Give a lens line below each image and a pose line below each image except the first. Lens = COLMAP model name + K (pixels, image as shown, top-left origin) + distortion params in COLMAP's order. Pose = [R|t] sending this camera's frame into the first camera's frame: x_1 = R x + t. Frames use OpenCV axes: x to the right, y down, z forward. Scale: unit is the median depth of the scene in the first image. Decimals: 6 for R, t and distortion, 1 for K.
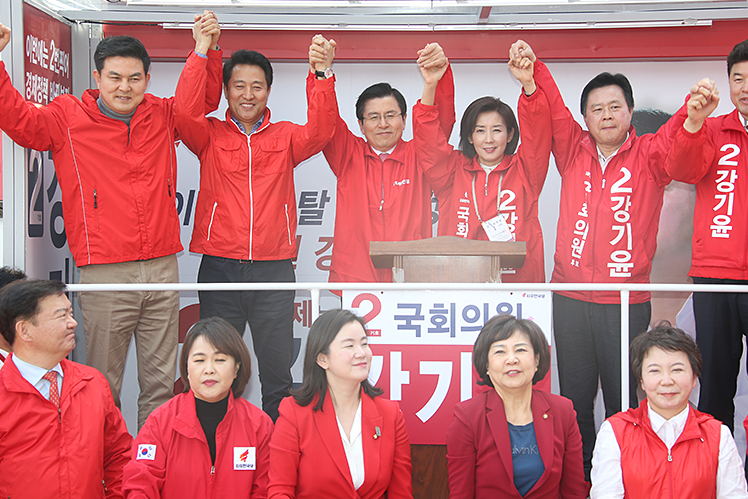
lens RADIAL K [[1676.3, 0, 374.0], [0, 1676.3, 249.5], [0, 0, 1]] dist [0.441579, -0.244396]
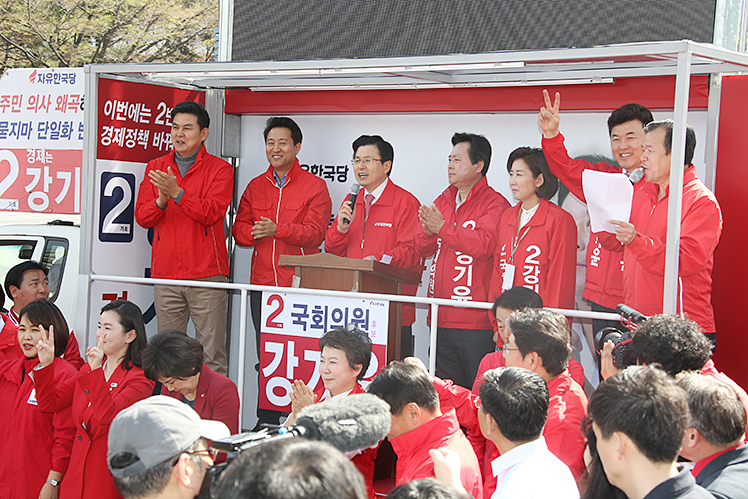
lens RADIAL K [[1676.3, 0, 374.0], [0, 1676.3, 249.5], [0, 0, 1]] dist [0.441579, -0.244396]
pose [[0.796514, 0.042089, -0.603153, 0.840801], [-0.049463, 0.998766, 0.004376, -0.018254], [0.602594, 0.026348, 0.797613, 0.005711]]
